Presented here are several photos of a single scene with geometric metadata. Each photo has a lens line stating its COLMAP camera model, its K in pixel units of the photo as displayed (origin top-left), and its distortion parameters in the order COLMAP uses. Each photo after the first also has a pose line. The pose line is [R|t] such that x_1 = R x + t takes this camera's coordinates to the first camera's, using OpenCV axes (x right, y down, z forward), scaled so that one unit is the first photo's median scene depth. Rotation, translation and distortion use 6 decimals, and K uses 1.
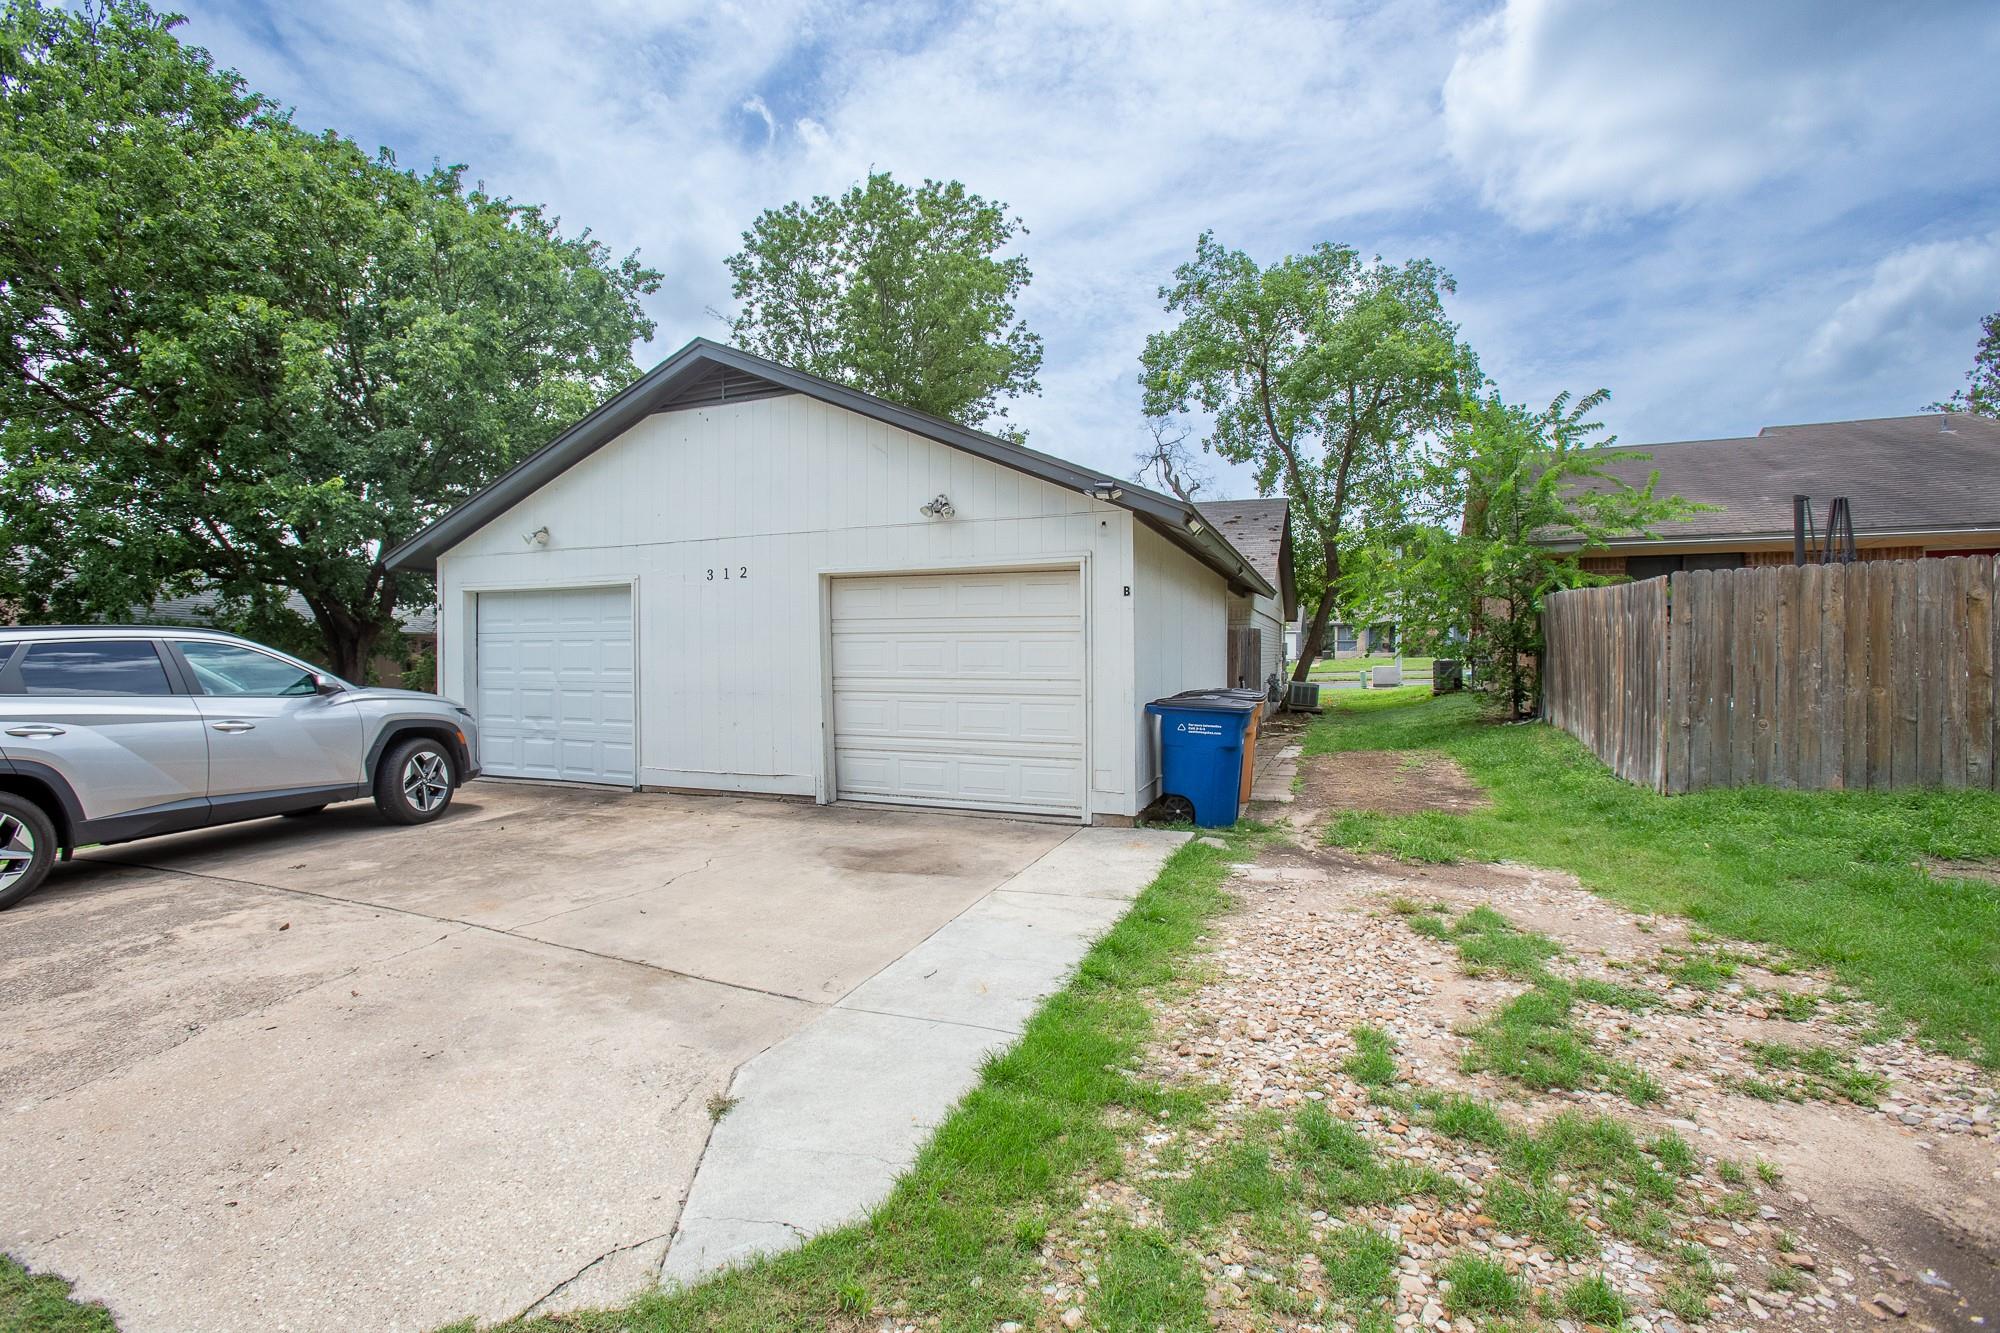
lens RADIAL K [[919.3, 0, 990.8], [0, 919.3, 649.3], [0, 0, 1]] dist [0.009526, 0.004003]
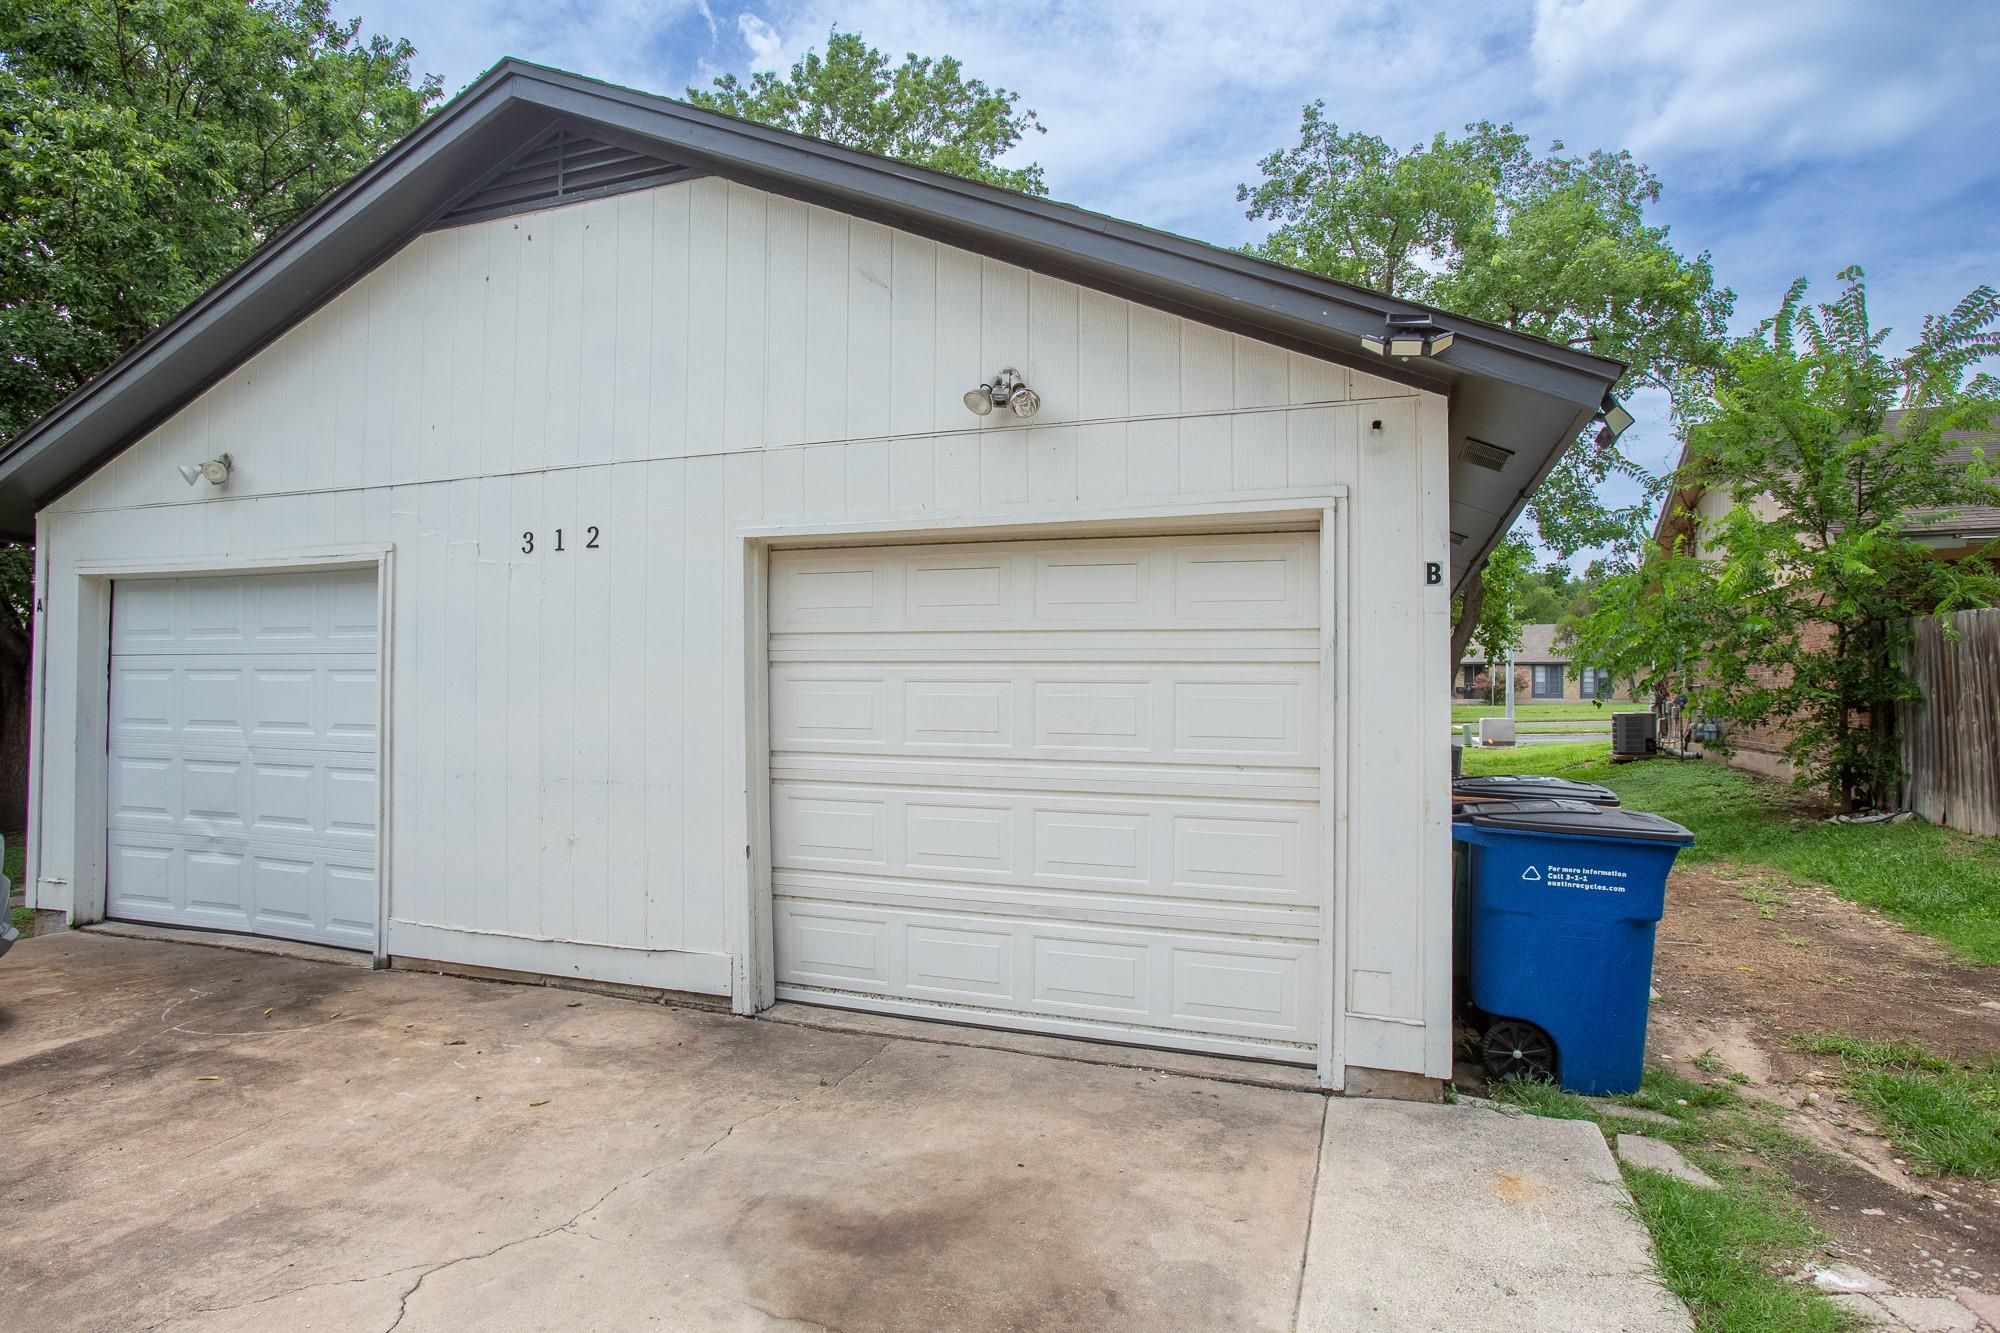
lens RADIAL K [[1094.4, 0, 1005.1], [0, 1094.4, 669.2], [0, 0, 1]] dist [-0.001934, 0.002203]
pose [[0.999136, 0.011228, 0.040012, -0.064700], [-0.010644, 0.999834, -0.014774, -0.005572], [-0.040171, 0.014335, 0.999090, 0.376815]]
